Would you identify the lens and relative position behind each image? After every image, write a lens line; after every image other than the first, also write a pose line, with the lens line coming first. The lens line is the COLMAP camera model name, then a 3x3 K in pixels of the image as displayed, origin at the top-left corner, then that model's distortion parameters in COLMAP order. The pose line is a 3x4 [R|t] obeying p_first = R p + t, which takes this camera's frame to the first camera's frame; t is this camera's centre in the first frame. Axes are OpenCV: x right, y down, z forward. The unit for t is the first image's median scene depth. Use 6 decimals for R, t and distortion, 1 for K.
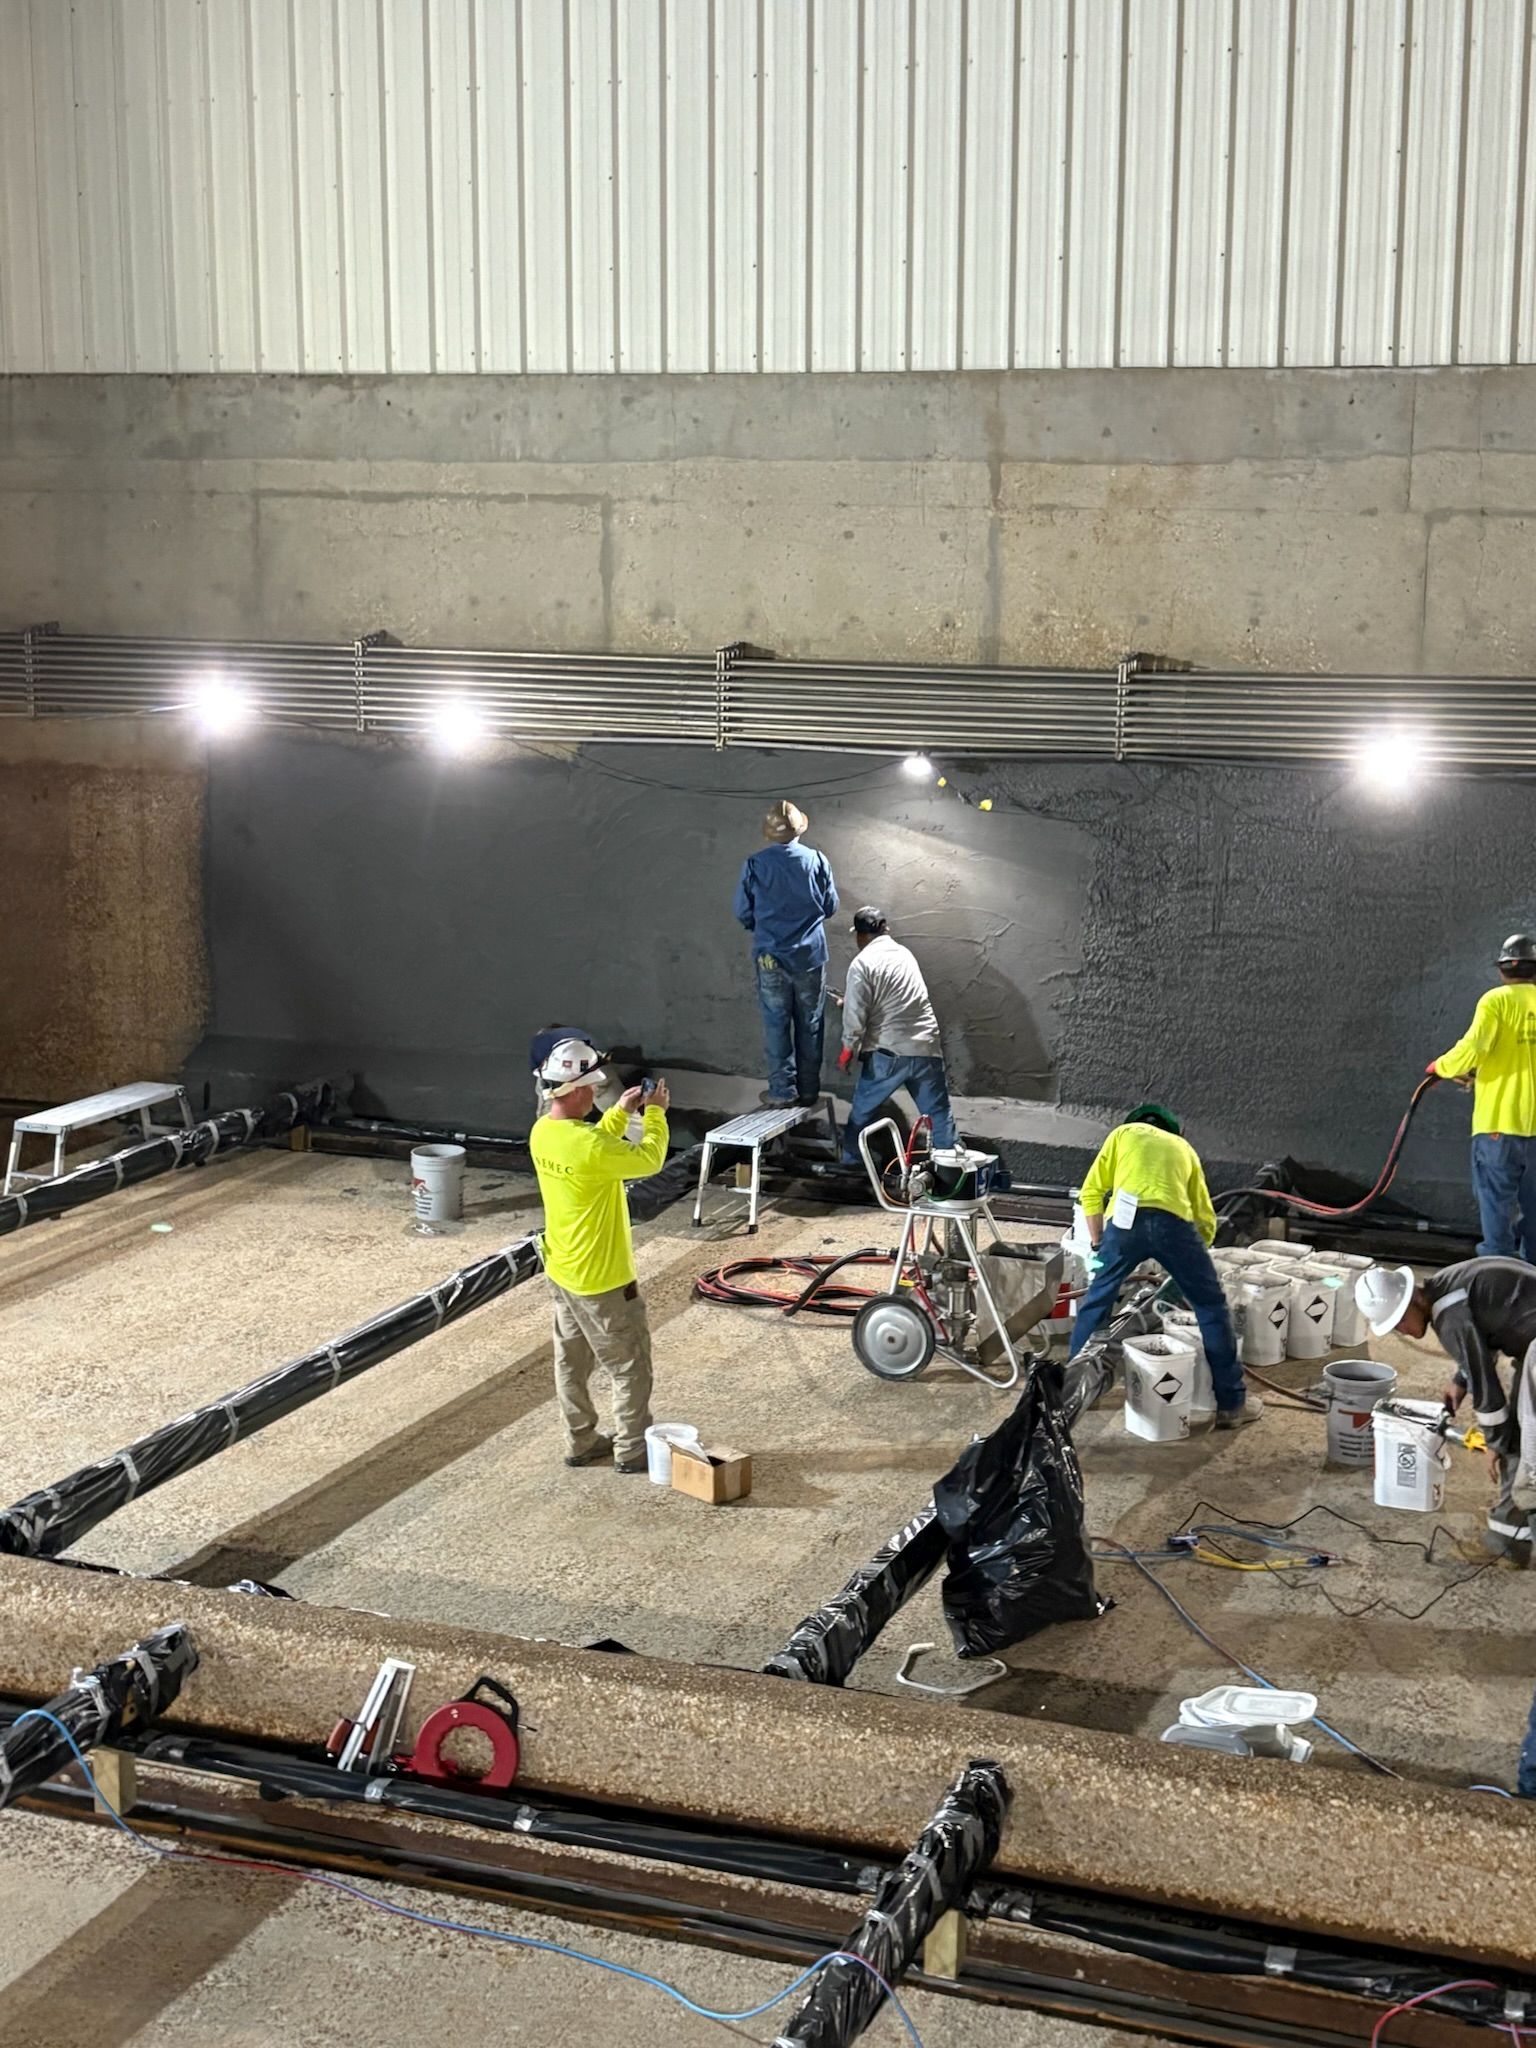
lens RADIAL K [[2937.2, 0, 756.9], [0, 2937.2, 987.7], [0, 0, 1]] dist [0.225467, -0.908807]
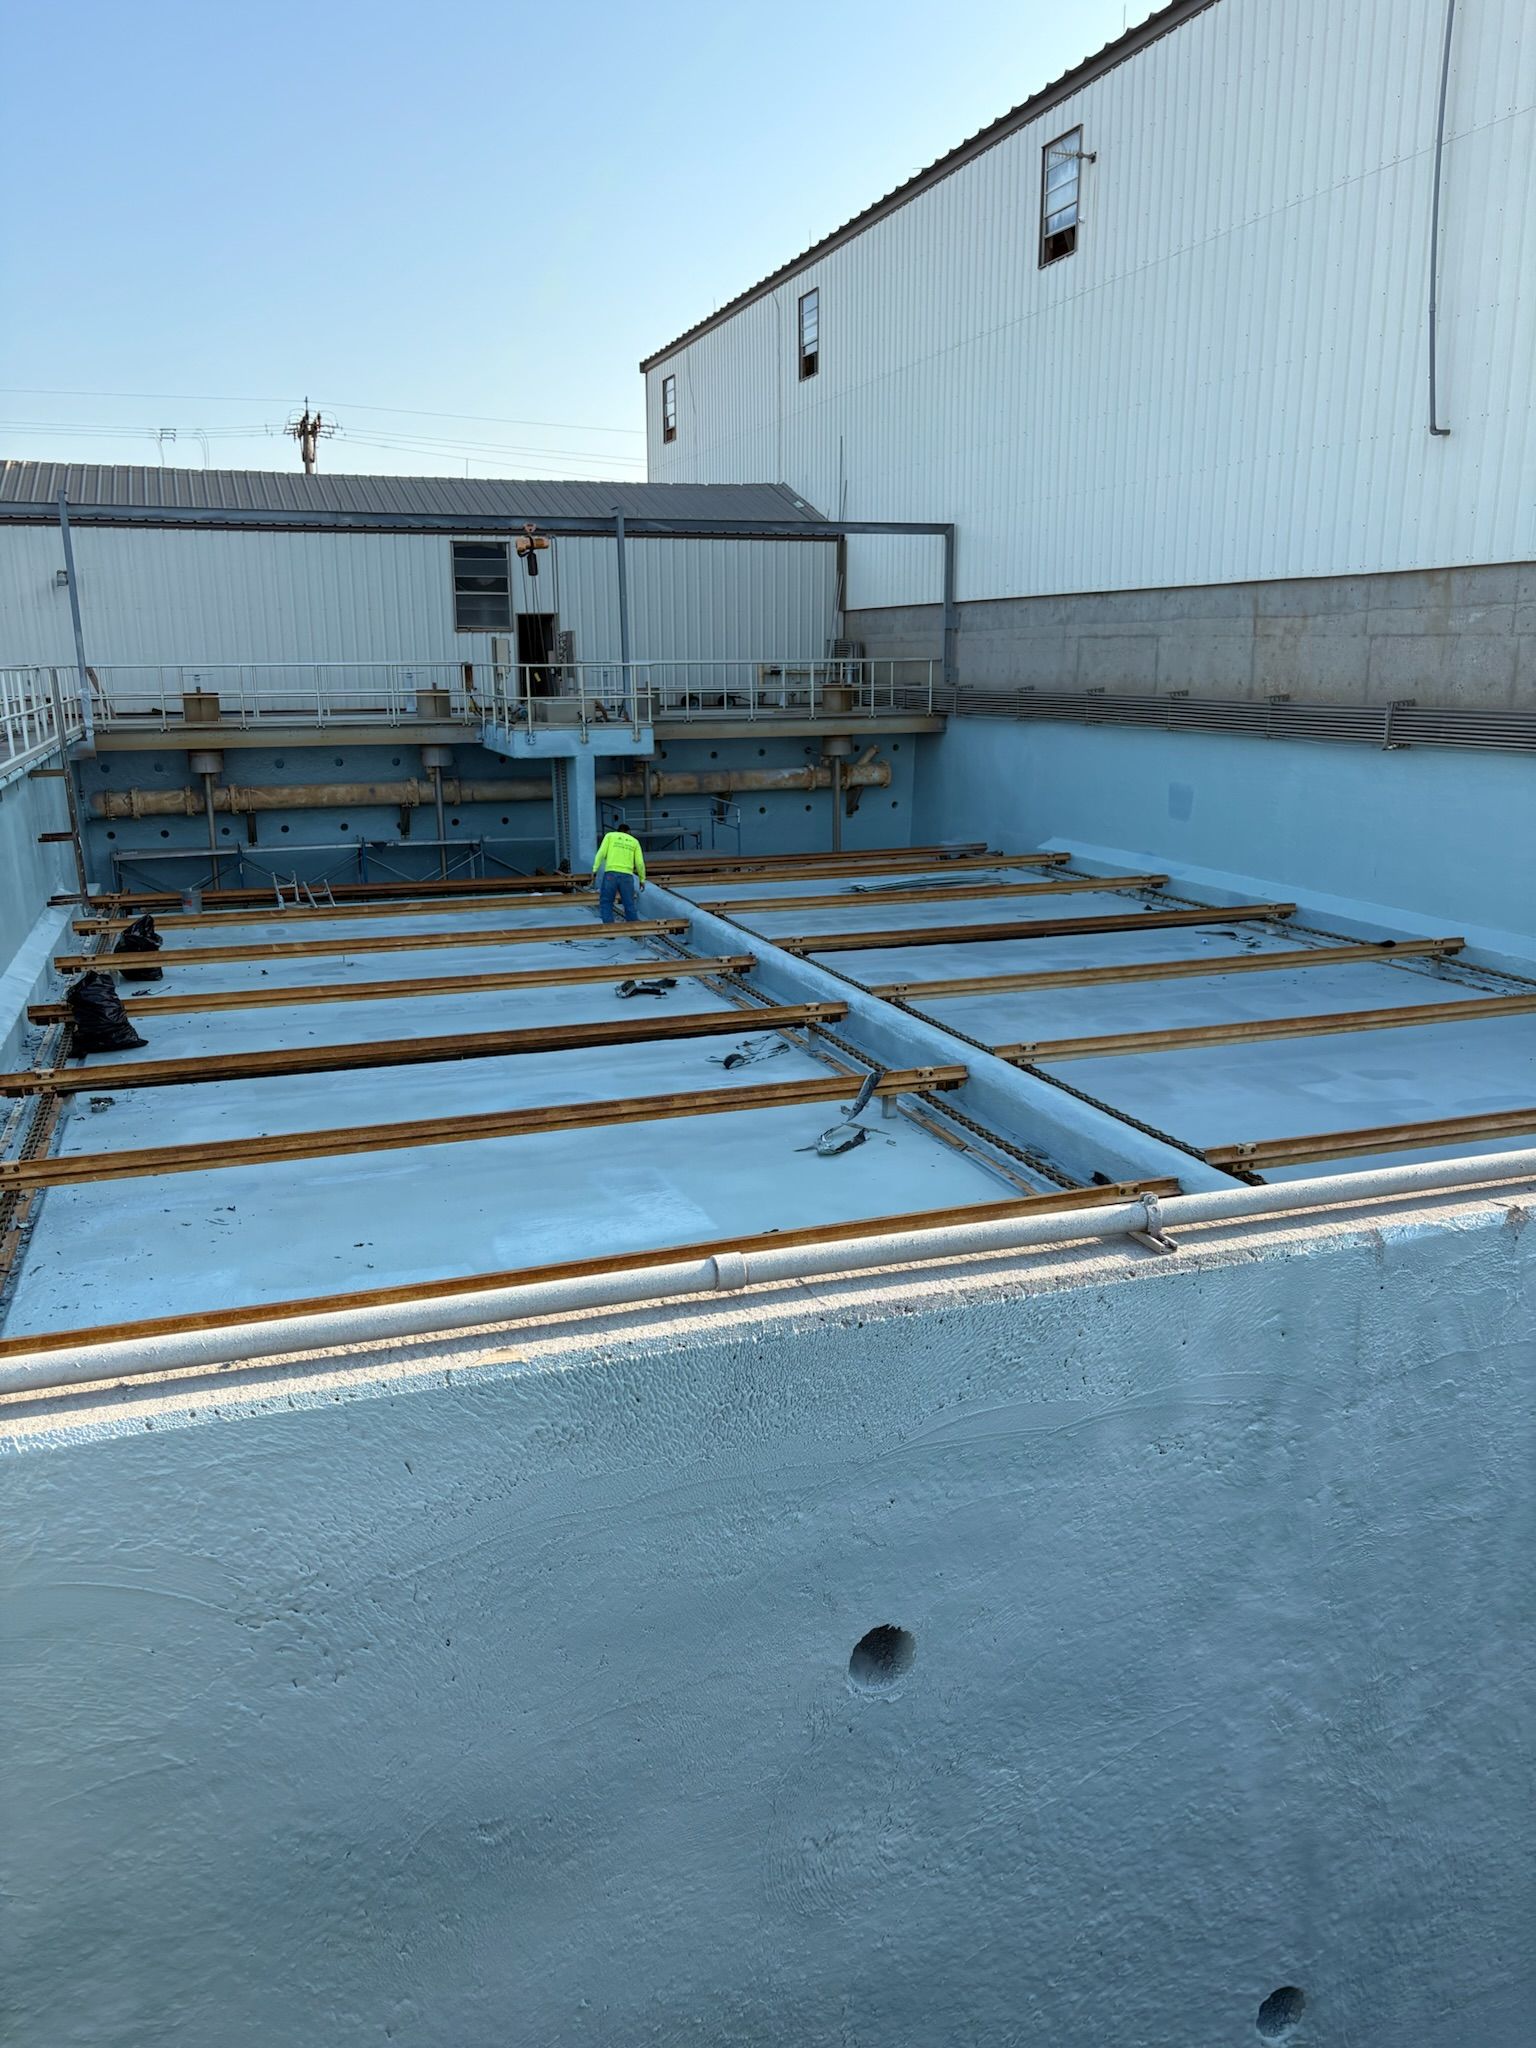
lens RADIAL K [[1528.6, 0, 760.4], [0, 1528.6, 1063.1], [0, 0, 1]] dist [0.026402, -0.008074]
pose [[0.665459, 0.183320, -0.723573, 0.818555], [-0.111537, 0.982911, 0.146445, 0.051771], [0.738054, -0.016748, 0.674533, -0.205298]]
